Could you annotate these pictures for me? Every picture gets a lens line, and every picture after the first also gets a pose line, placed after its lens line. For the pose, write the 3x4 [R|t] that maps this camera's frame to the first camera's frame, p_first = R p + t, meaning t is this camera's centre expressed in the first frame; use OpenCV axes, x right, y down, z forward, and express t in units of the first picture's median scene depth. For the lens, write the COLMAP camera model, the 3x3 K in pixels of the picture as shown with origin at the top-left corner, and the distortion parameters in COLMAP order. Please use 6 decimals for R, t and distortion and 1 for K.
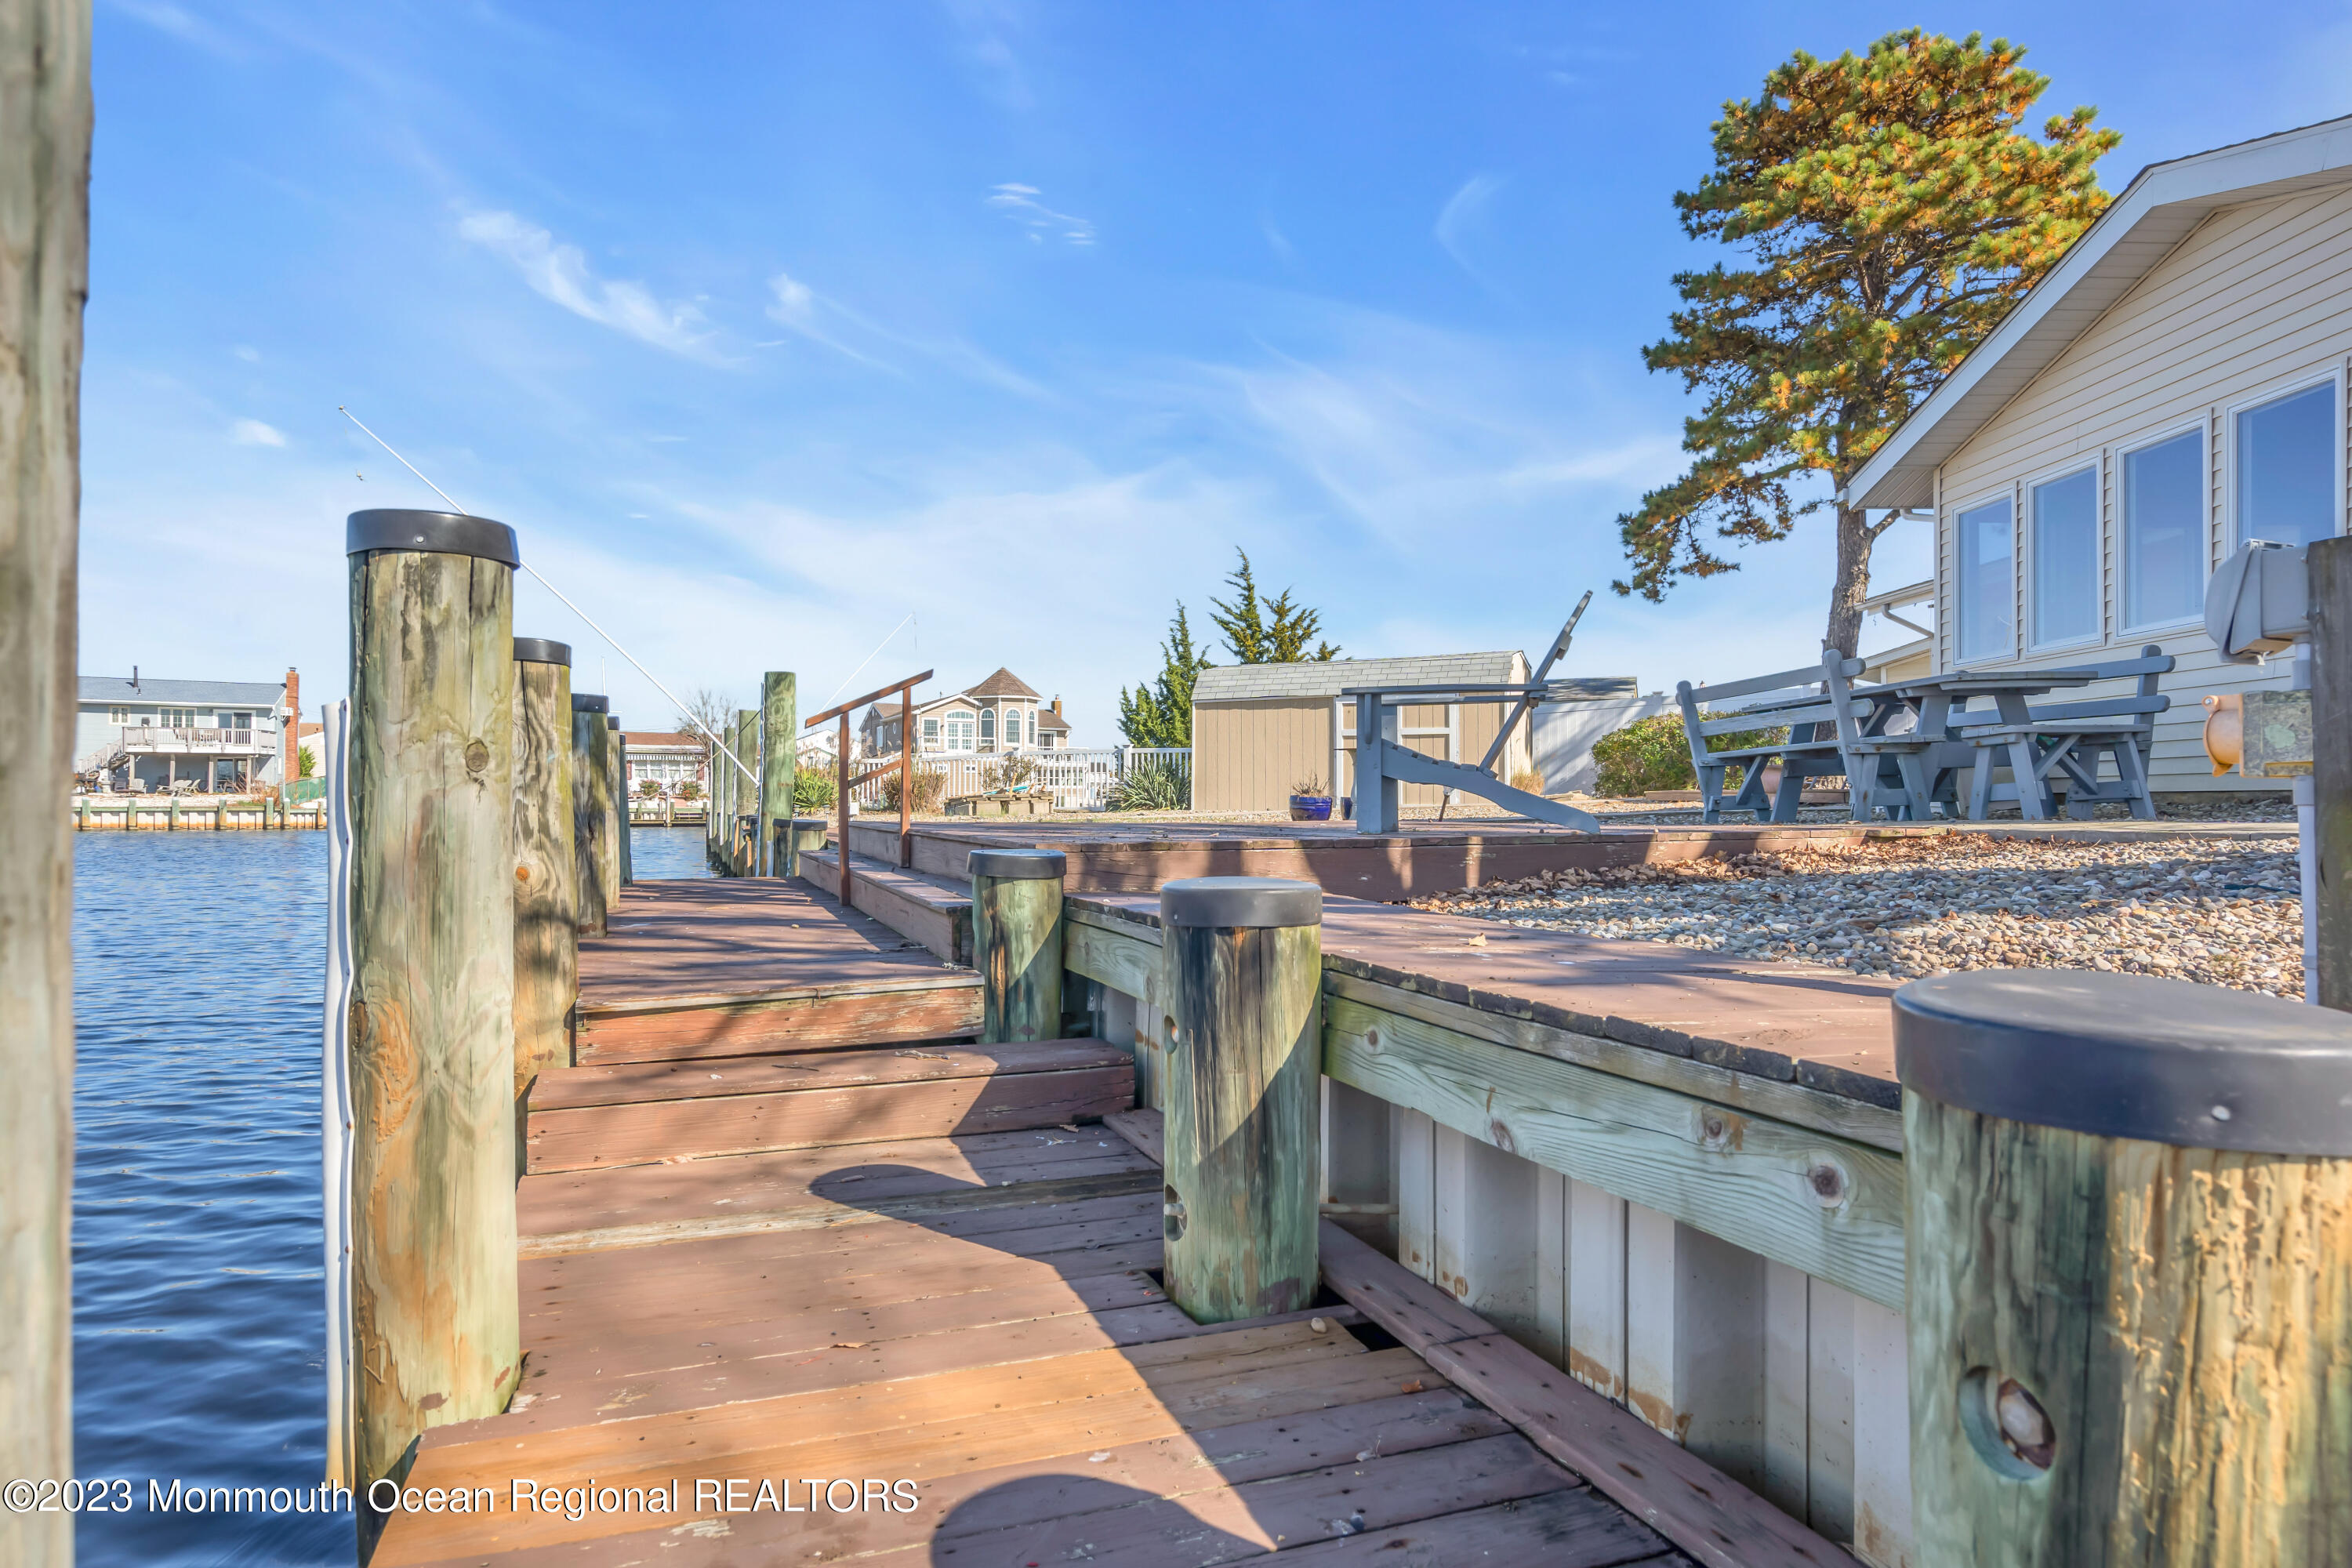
lens RADIAL K [[1298.1, 0, 1176.0], [0, 1298.1, 784.0], [0, 0, 1]] dist [0.002445, 0.000624]
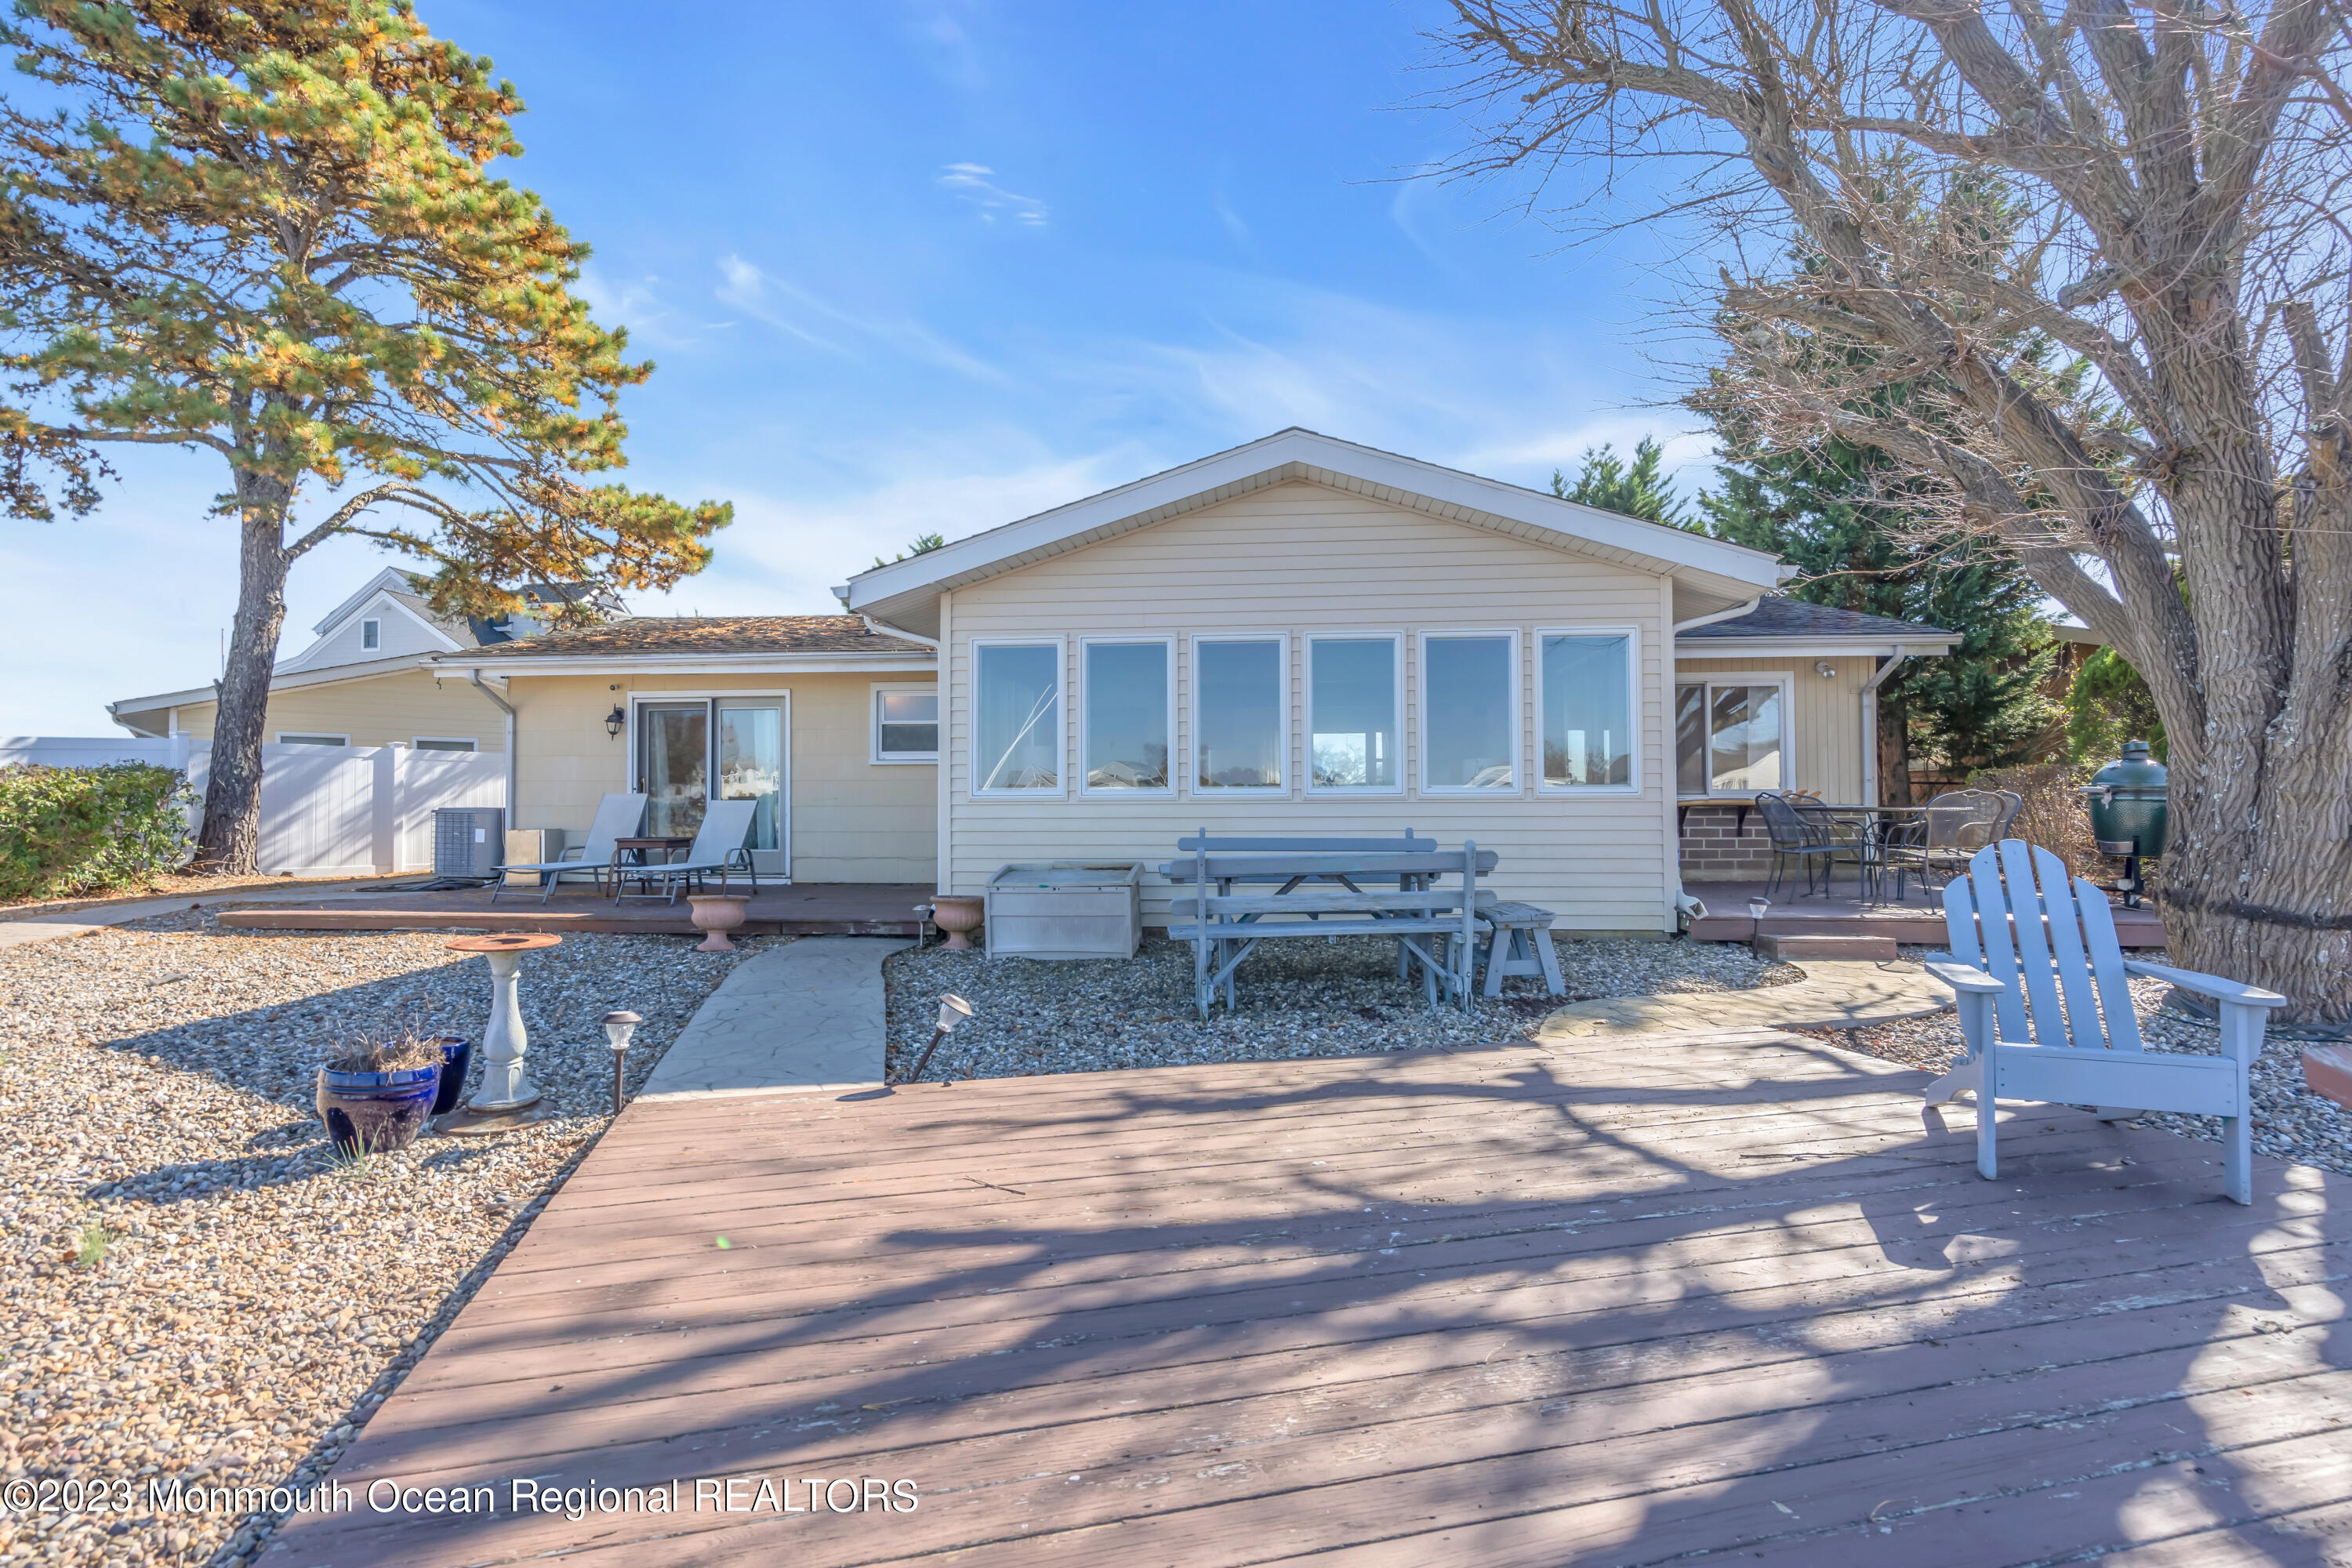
lens RADIAL K [[1151.9, 0, 1176.0], [0, 1151.9, 784.0], [0, 0, 1]] dist [0.003378, 0.000030]
pose [[0.104688, 0.023733, 0.994222, -0.111786], [-0.011160, 0.999680, -0.022688, -0.036538], [-0.994443, -0.008720, 0.104919, 0.331774]]
